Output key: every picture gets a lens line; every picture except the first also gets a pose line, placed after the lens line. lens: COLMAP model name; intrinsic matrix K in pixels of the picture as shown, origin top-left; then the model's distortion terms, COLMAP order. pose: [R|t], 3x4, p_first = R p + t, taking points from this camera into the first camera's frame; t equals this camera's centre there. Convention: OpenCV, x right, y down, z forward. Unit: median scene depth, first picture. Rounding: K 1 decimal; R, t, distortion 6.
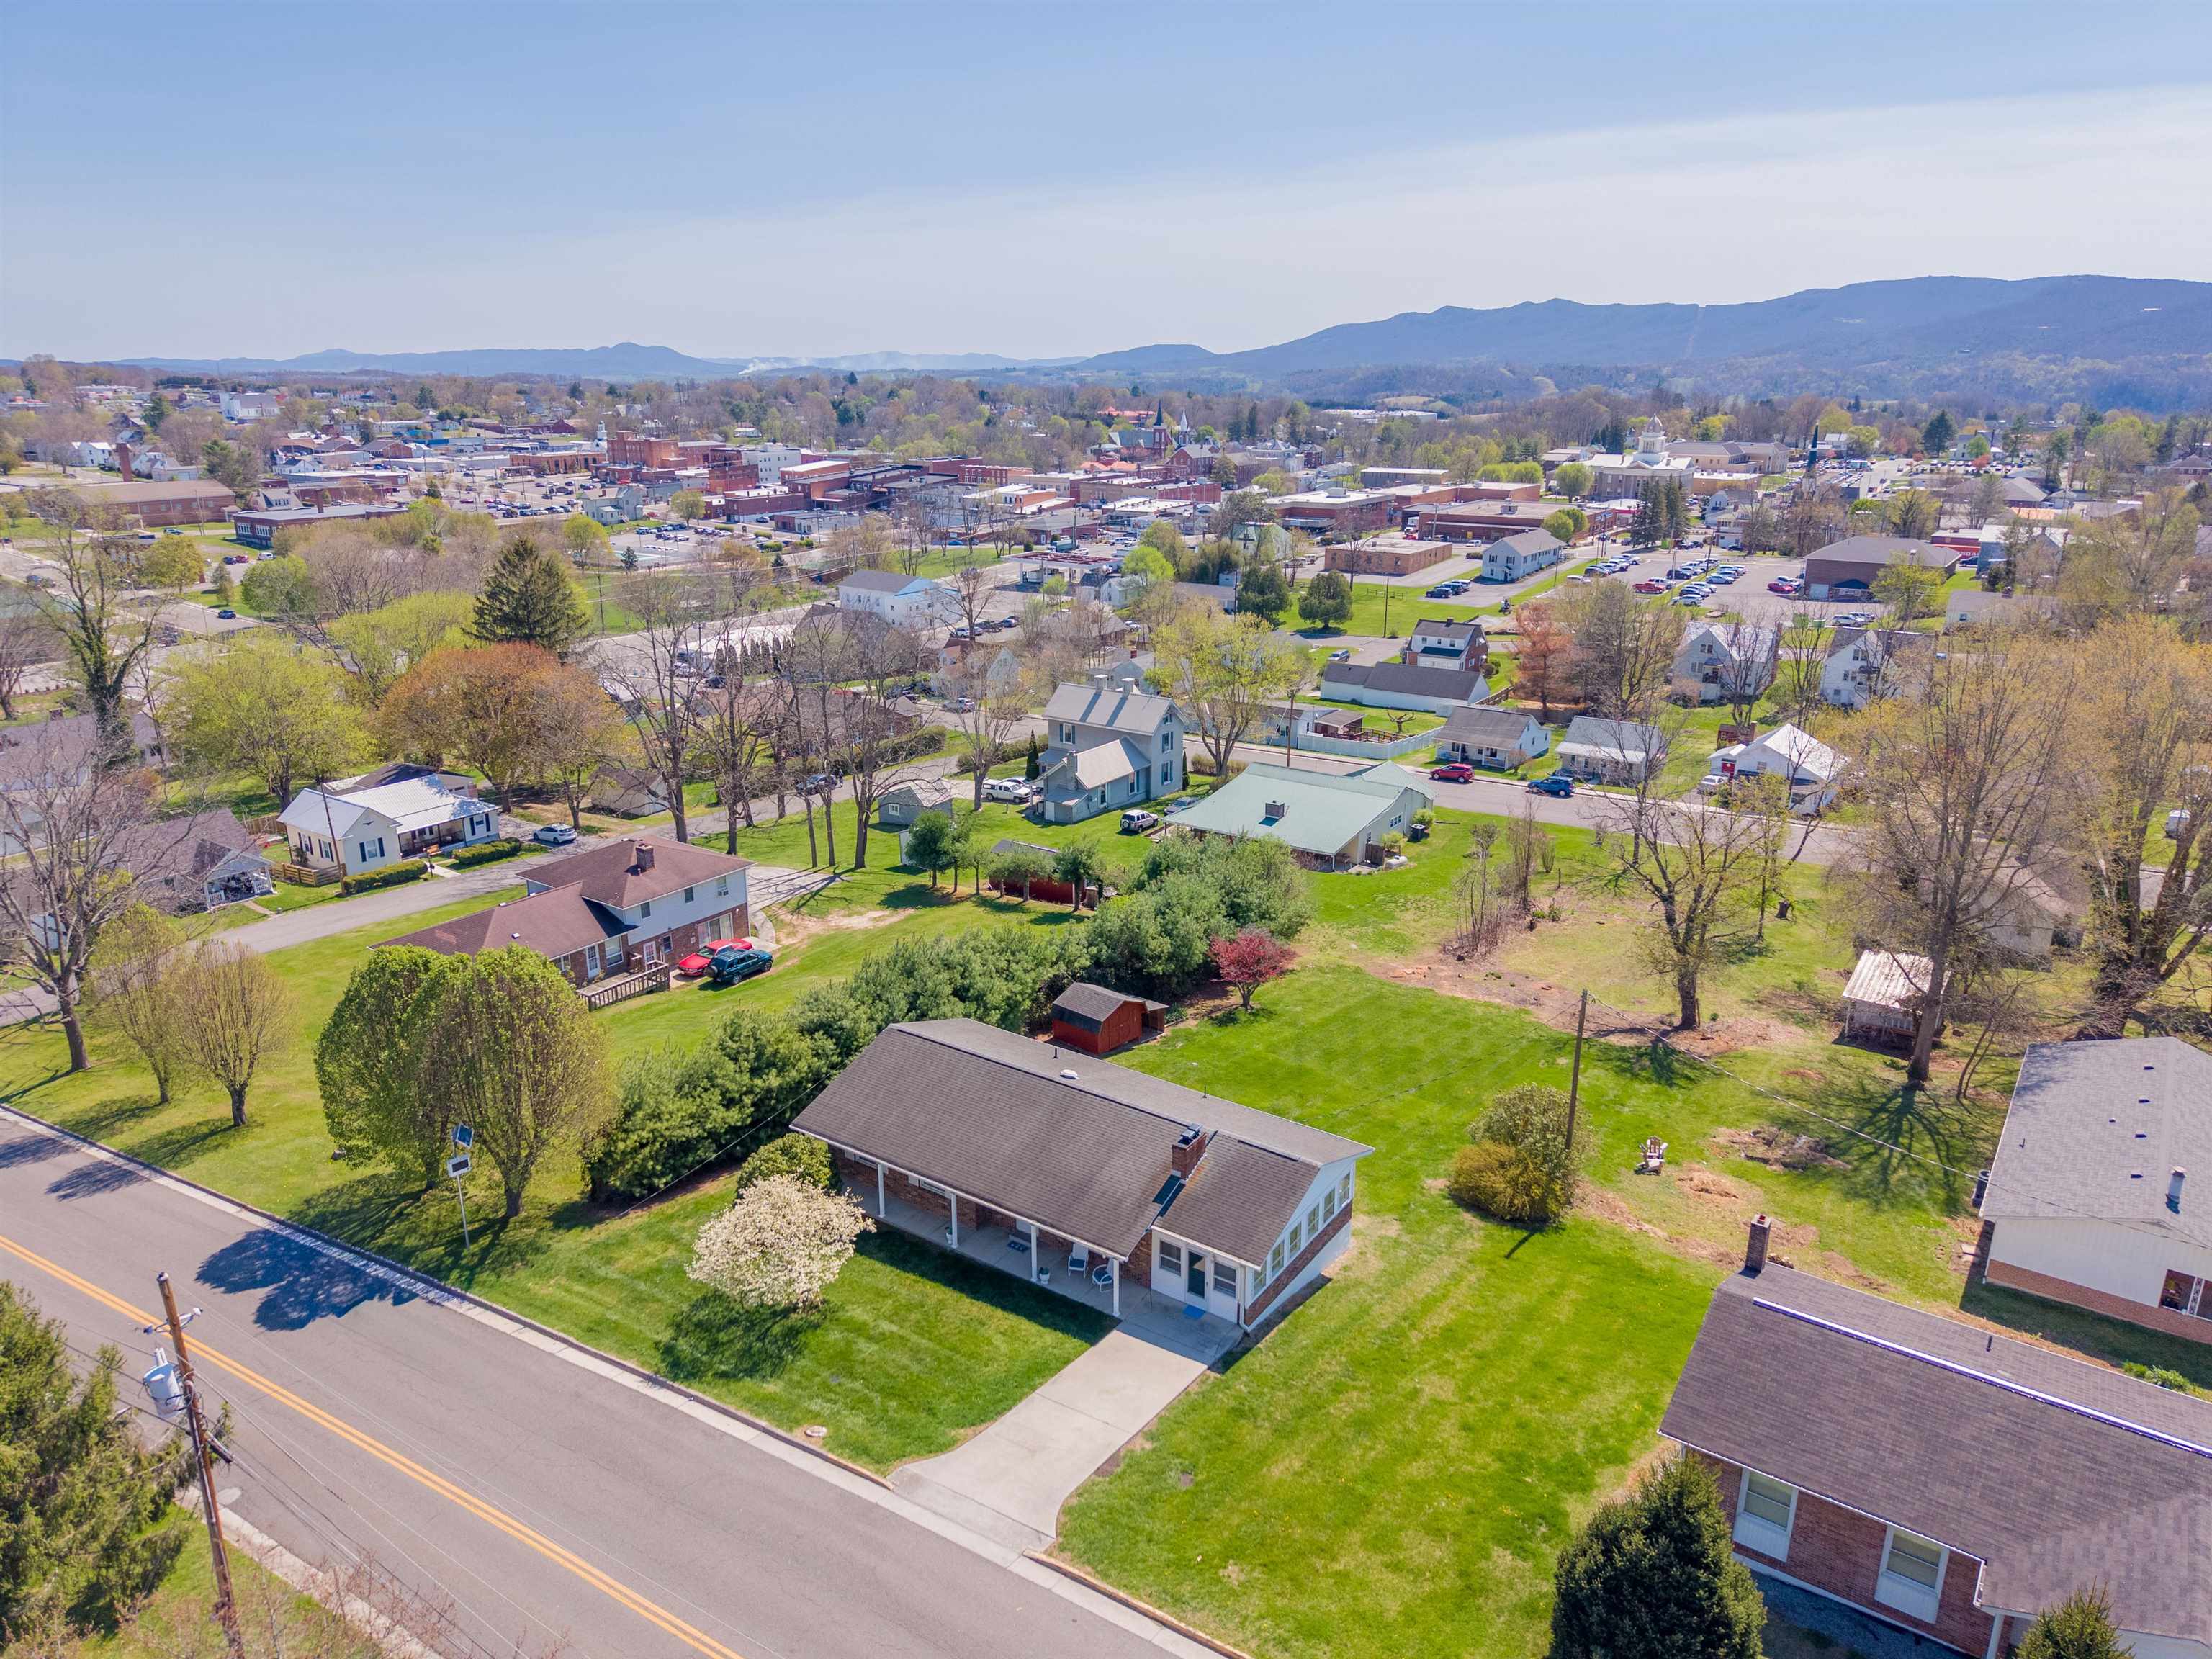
lens RADIAL K [[1480.7, 0, 1104.5], [0, 1480.7, 831.2], [0, 0, 1]] dist [0.030701, -0.031132]
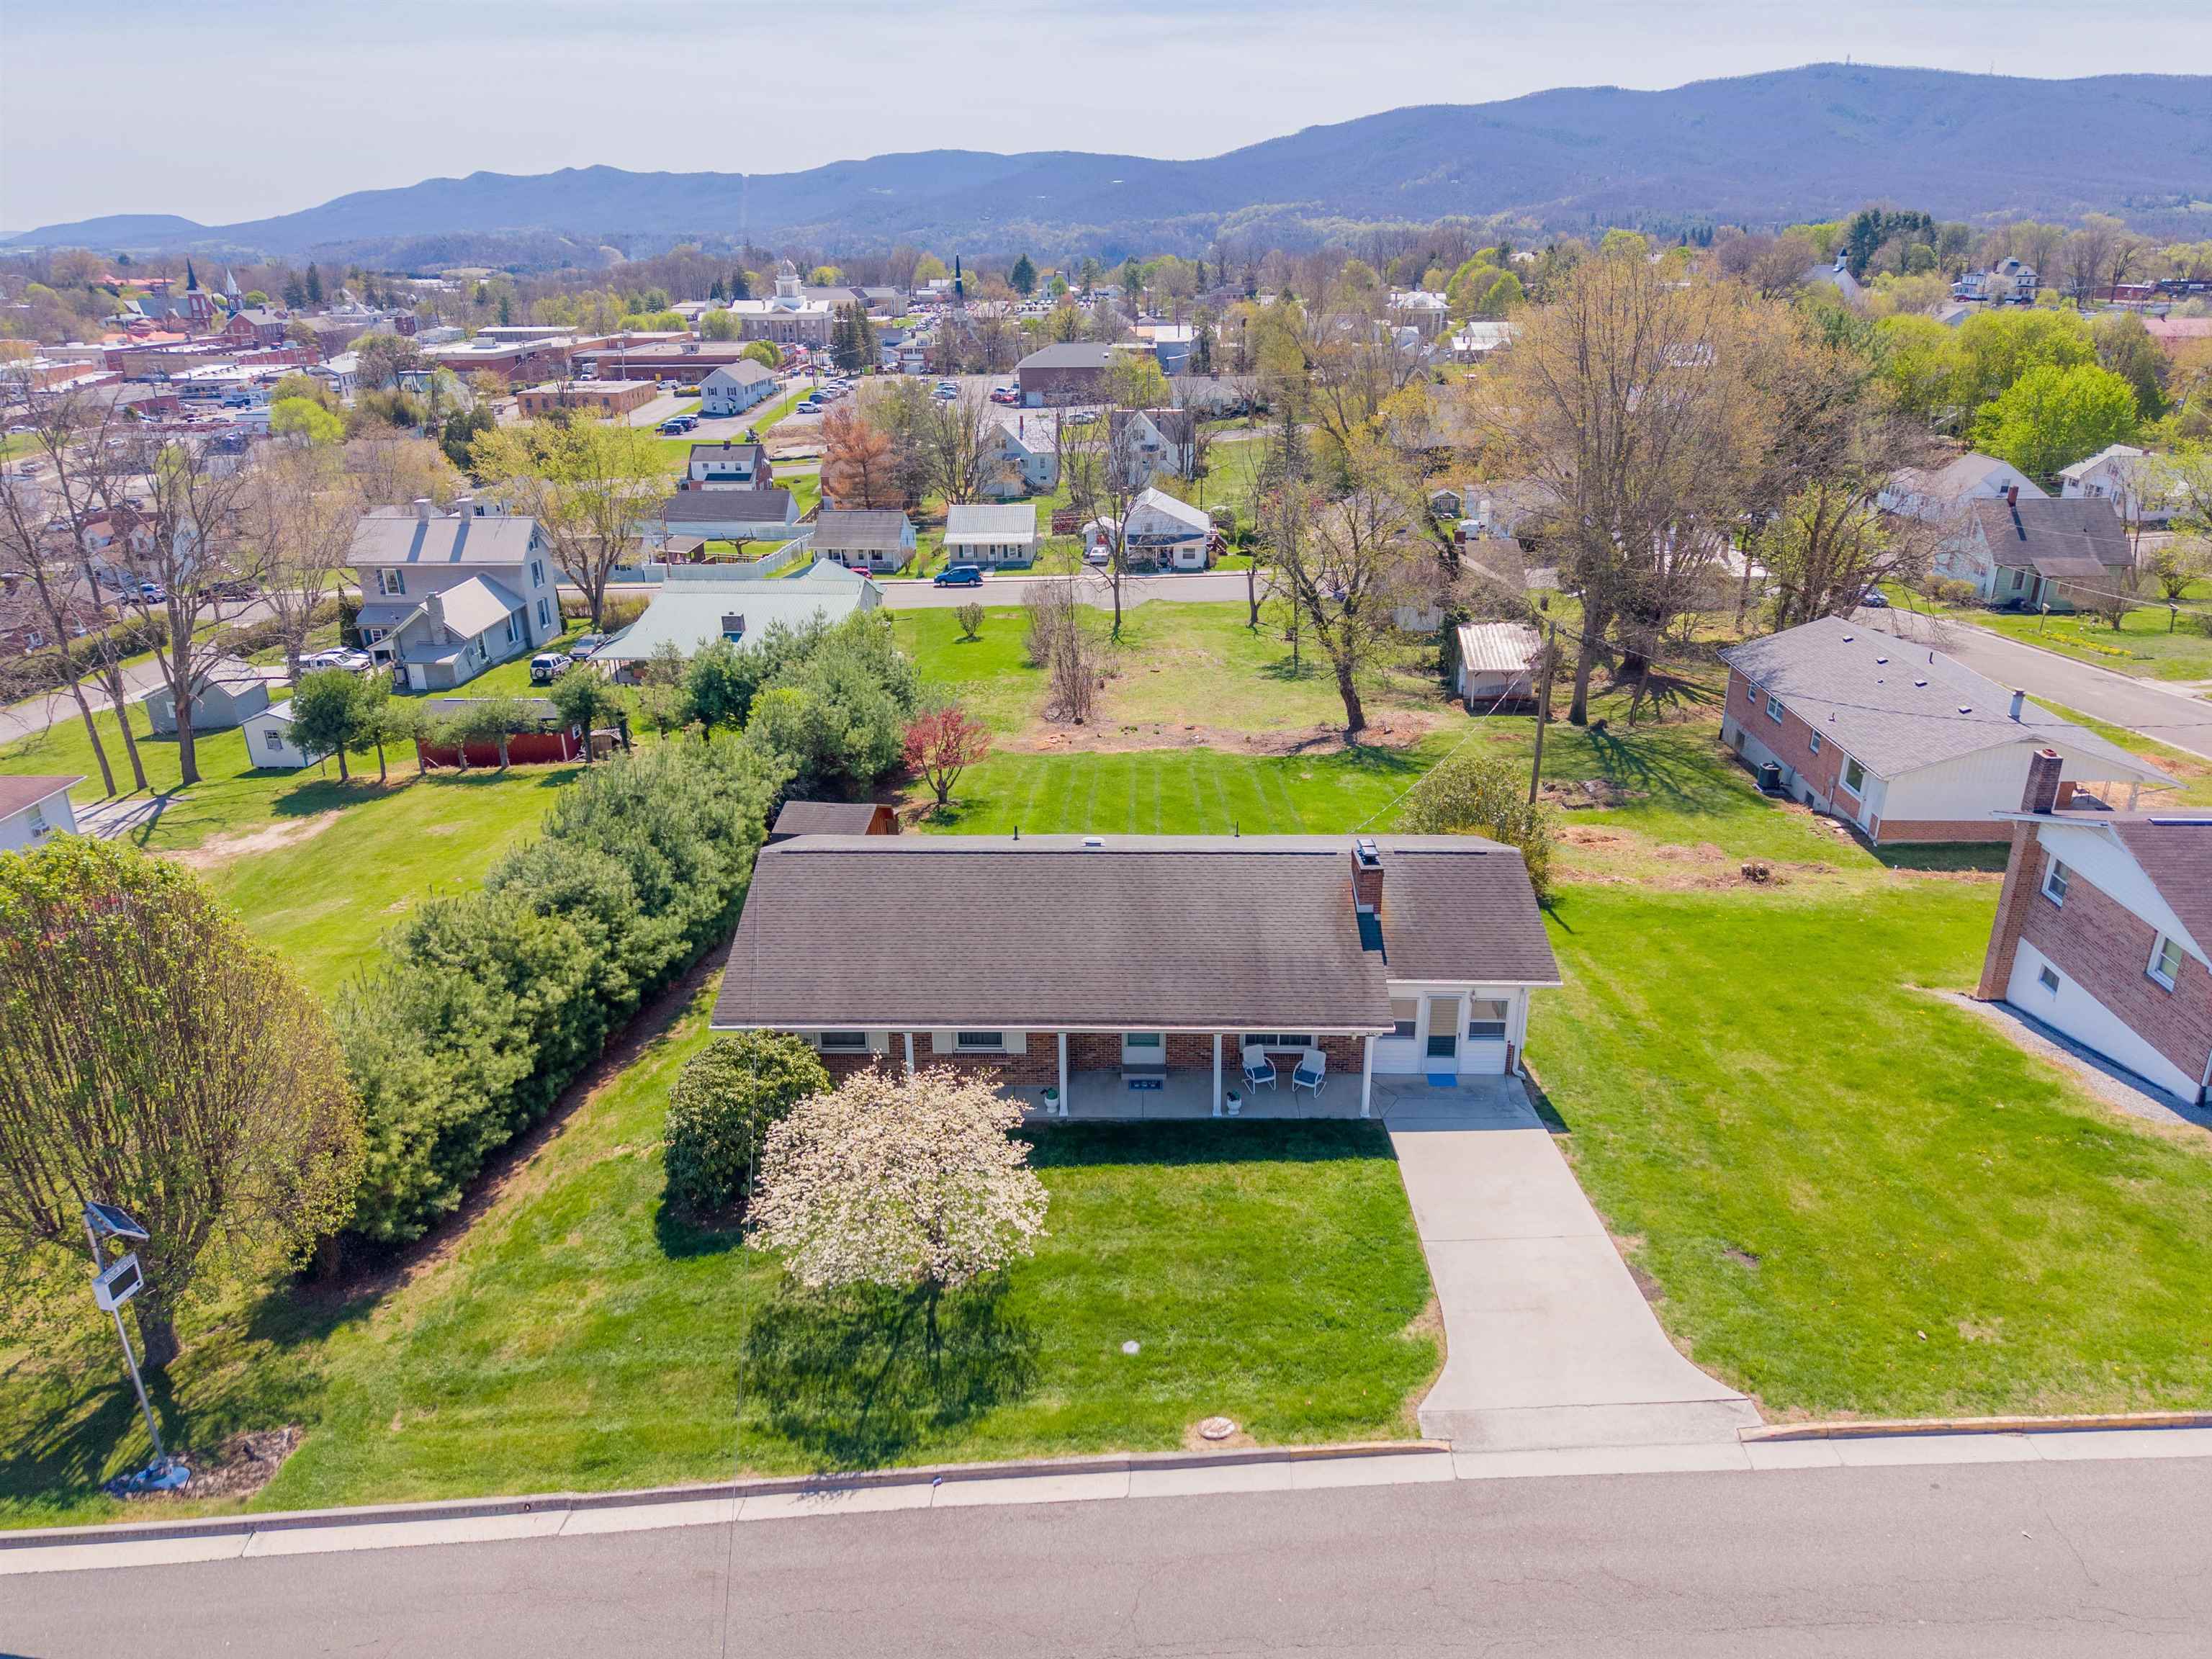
lens RADIAL K [[1480.7, 0, 1104.9], [0, 1480.7, 829.5], [0, 0, 1]] dist [0.030701, -0.031132]
pose [[0.834487, -0.212739, 0.508304, -0.145854], [0.174544, 0.977017, 0.122357, 0.030634], [-0.522652, -0.013383, 0.852441, 0.165071]]
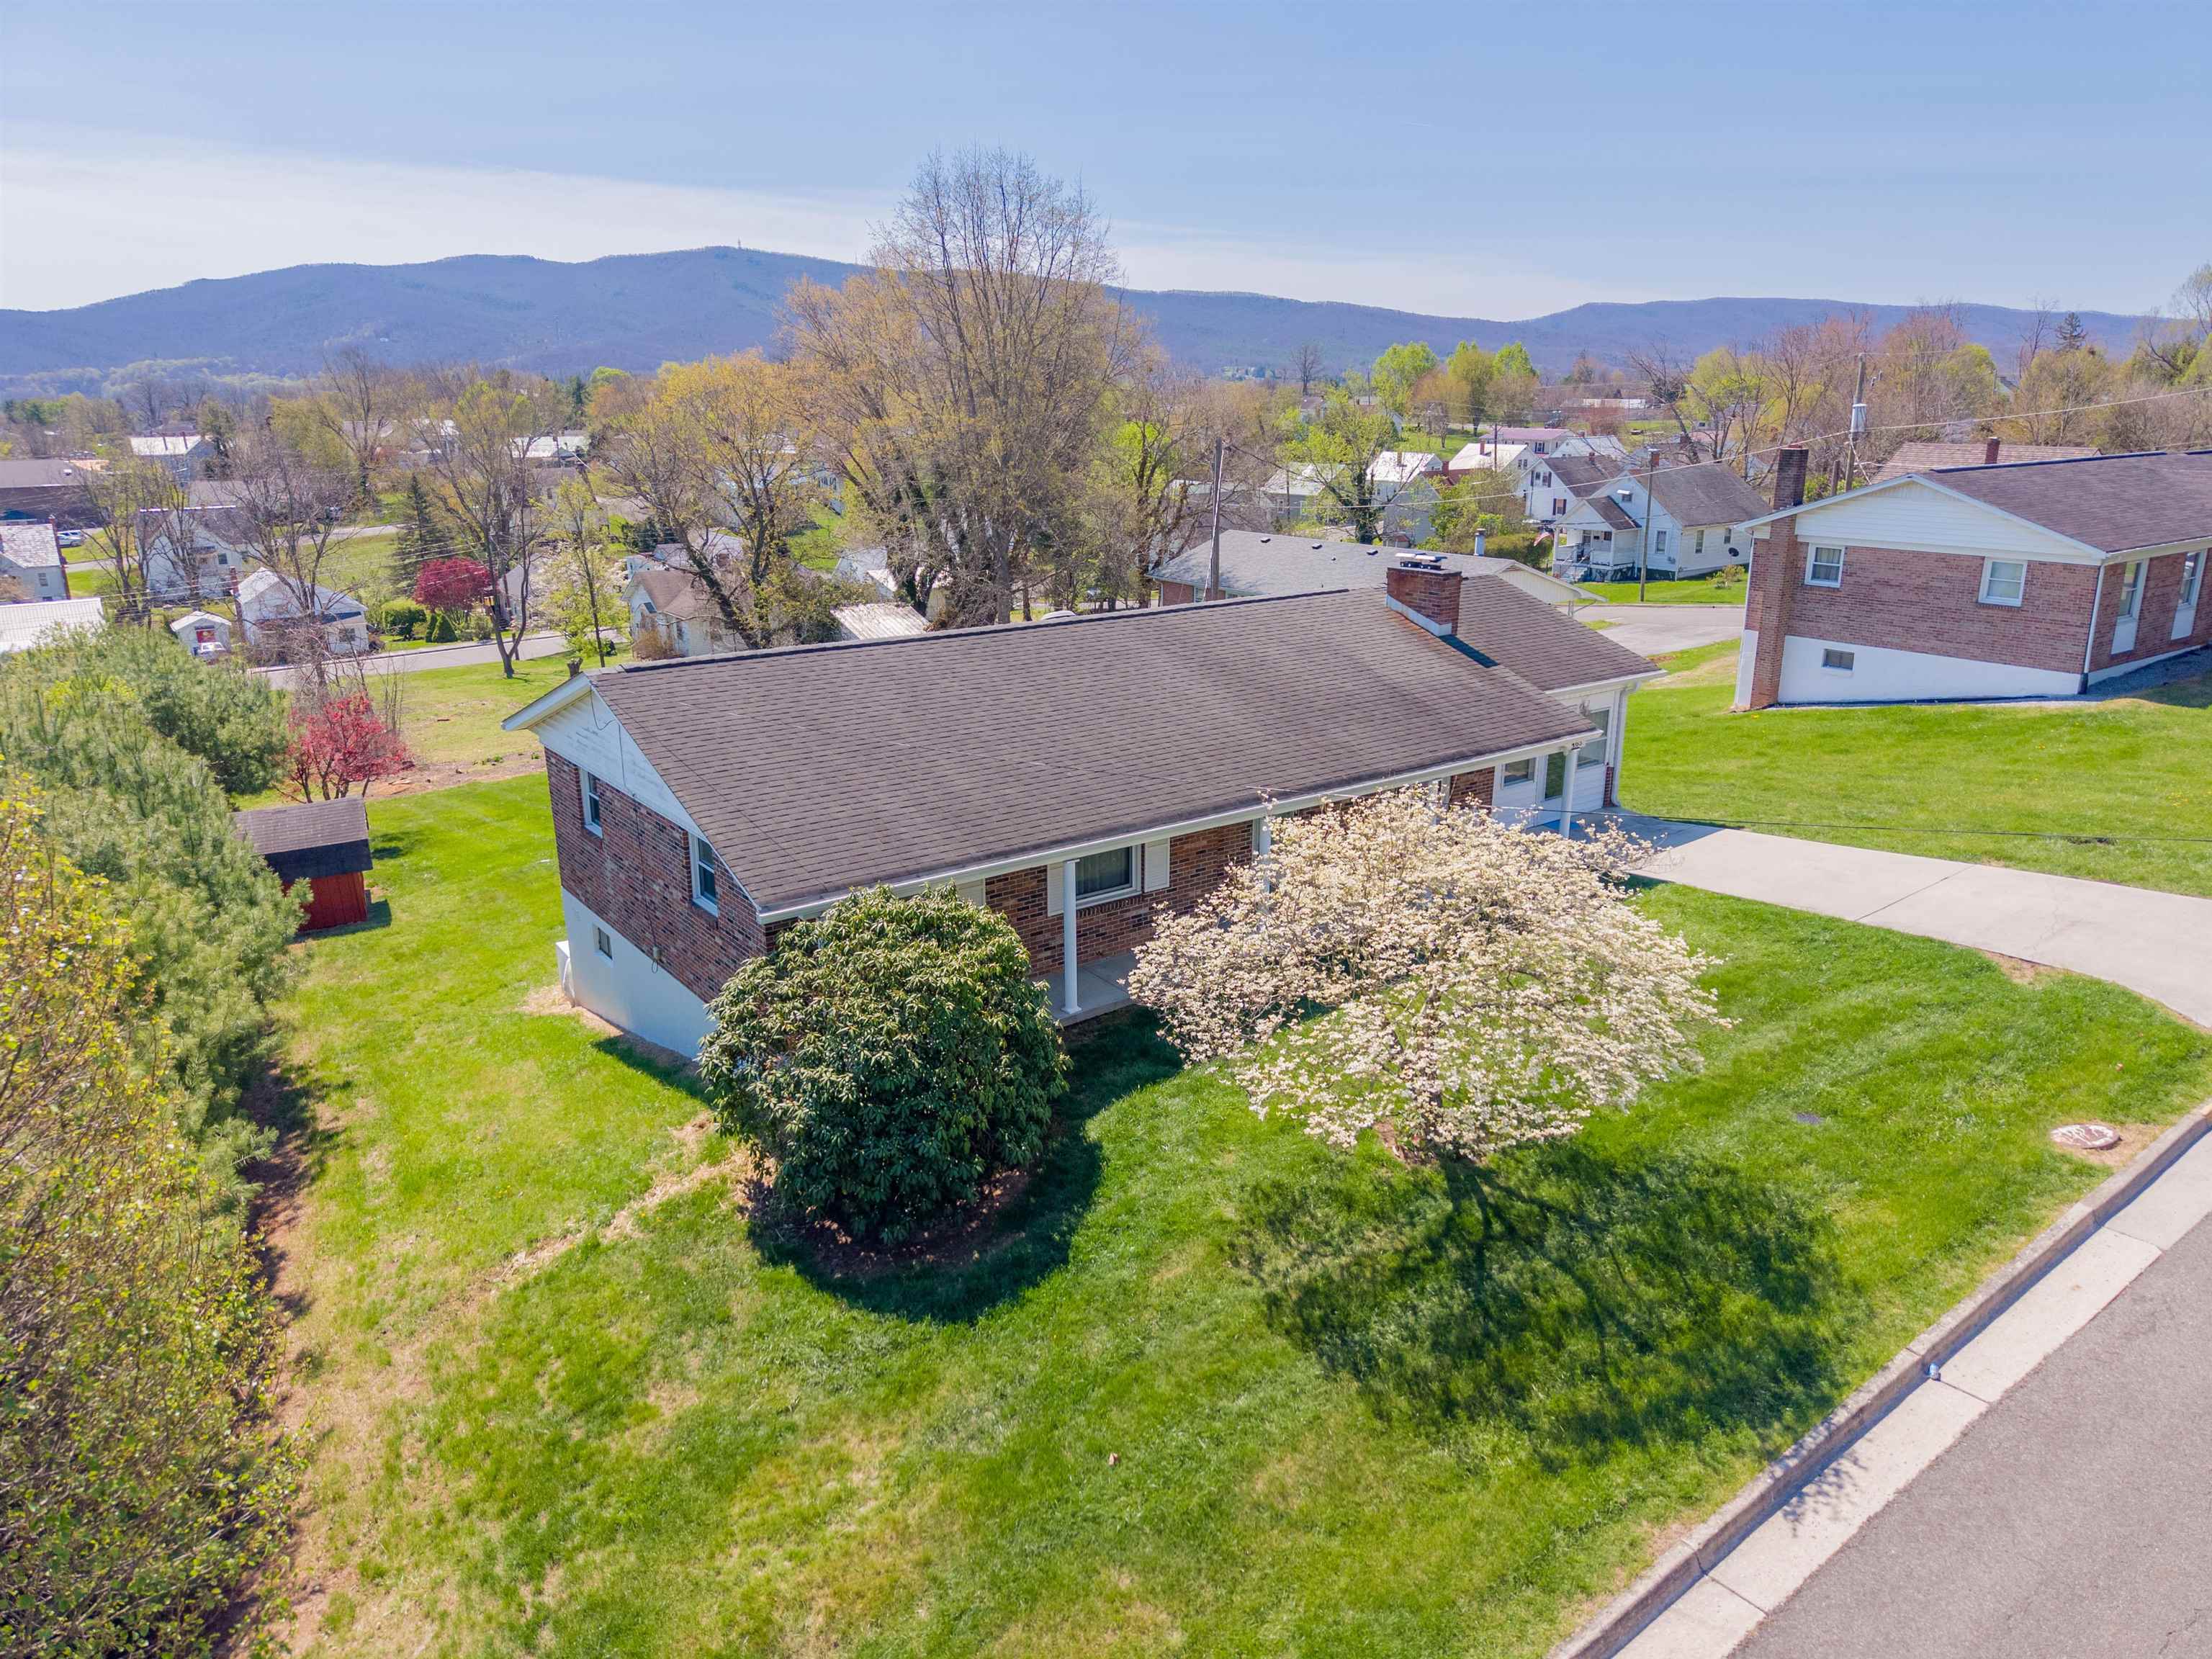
lens RADIAL K [[1480.7, 0, 1106.2], [0, 1480.7, 826.4], [0, 0, 1]] dist [0.030701, -0.031132]
pose [[0.332996, -0.270909, 0.903173, -0.182122], [0.291366, 0.940527, 0.174688, 0.059865], [-0.896783, 0.204983, 0.392125, 0.326080]]
